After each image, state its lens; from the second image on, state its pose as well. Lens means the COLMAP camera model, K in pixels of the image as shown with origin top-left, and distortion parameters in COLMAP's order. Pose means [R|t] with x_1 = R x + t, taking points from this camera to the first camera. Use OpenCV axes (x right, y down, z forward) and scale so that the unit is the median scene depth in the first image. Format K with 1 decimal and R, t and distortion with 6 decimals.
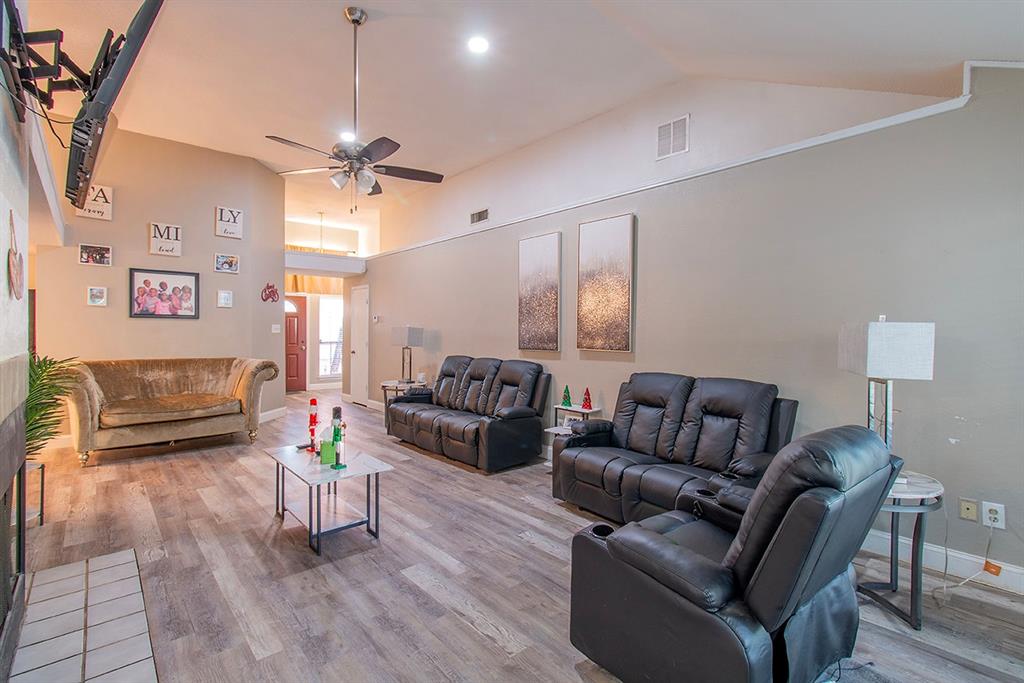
lens RADIAL K [[470.0, 0, 512.1], [0, 470.0, 334.2], [0, 0, 1]] dist [0.004938, 0.000638]
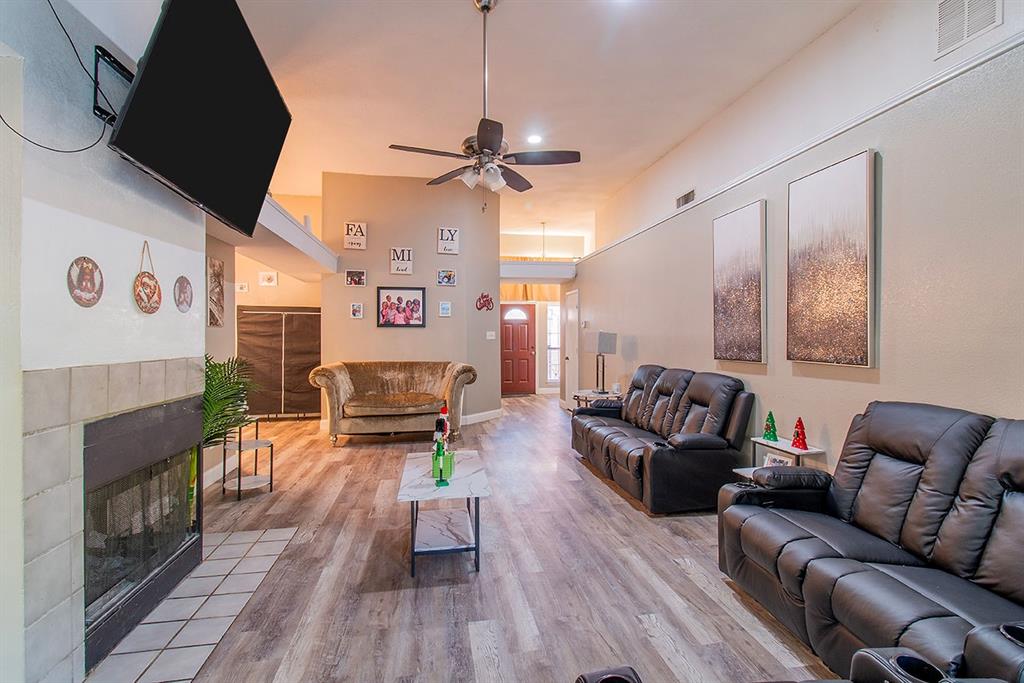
lens RADIAL K [[470.0, 0, 512.1], [0, 470.0, 334.2], [0, 0, 1]] dist [0.004938, 0.000638]
pose [[0.852274, -0.009826, -0.523003, 0.154119], [0.003752, 0.999913, -0.012672, -0.000540], [0.523082, 0.008837, 0.852236, 0.180486]]
